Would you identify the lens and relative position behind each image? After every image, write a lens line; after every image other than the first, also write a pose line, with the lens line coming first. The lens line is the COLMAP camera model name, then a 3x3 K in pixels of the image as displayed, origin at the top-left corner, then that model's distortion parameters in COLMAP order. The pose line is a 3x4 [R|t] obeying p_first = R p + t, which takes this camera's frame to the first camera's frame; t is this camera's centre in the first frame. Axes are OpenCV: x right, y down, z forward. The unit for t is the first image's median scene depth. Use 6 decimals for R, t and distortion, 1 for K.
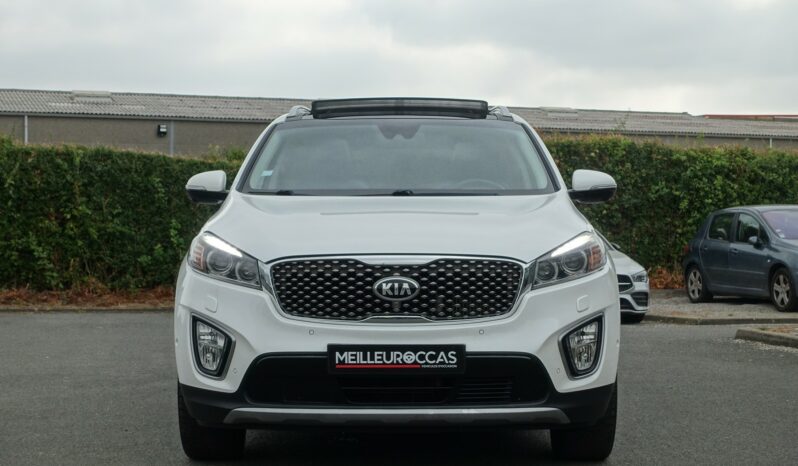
lens RADIAL K [[1540.0, 0, 396.1], [0, 1540.0, 232.5], [0, 0, 1]] dist [-0.072986, 0.000000]
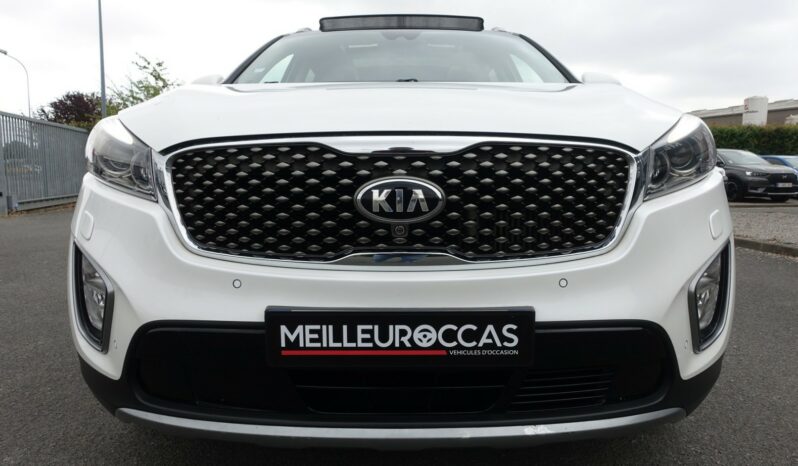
lens RADIAL K [[546.9, 0, 401.2], [0, 546.9, 239.1], [0, 0, 1]] dist [-0.003444, 0.000352]
pose [[0.999989, -0.001703, 0.004472, -0.000128], [0.001179, 0.993387, 0.114805, 0.028433], [-0.004638, -0.114798, 0.993378, 0.813951]]
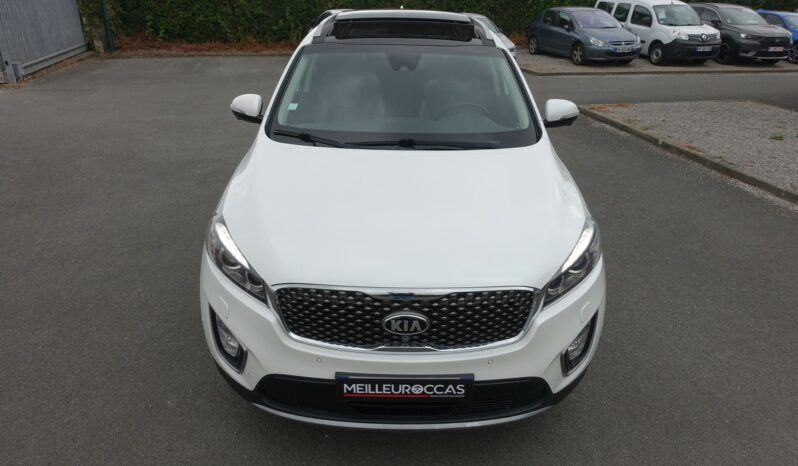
lens RADIAL K [[546.9, 0, 400.4], [0, 546.9, 230.1], [0, 0, 1]] dist [-0.003444, 0.000352]
pose [[0.999746, 0.010302, 0.020053, -0.010635], [-0.017703, 0.909502, 0.415323, -0.157967], [-0.013959, -0.415572, 0.909453, 0.710655]]
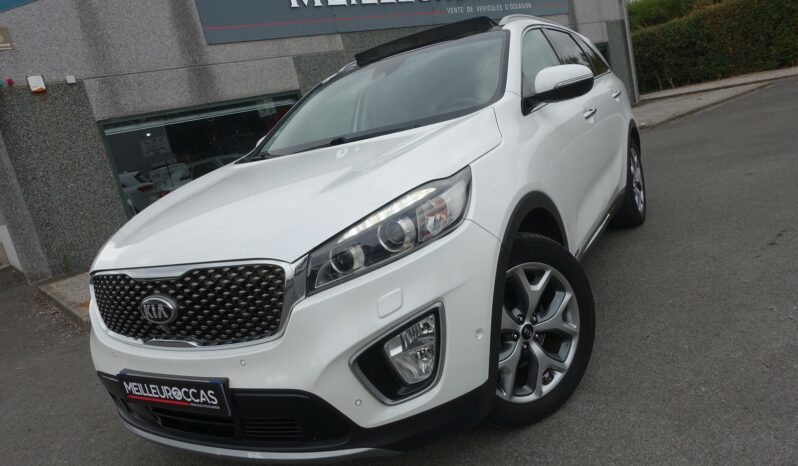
lens RADIAL K [[546.9, 0, 401.6], [0, 546.9, 231.8], [0, 0, 1]] dist [-0.003444, 0.000352]
pose [[0.856517, -0.080991, -0.509724, 0.264084], [0.202860, 0.960954, 0.188189, -0.032306], [0.474580, -0.264590, 0.839503, 0.823323]]
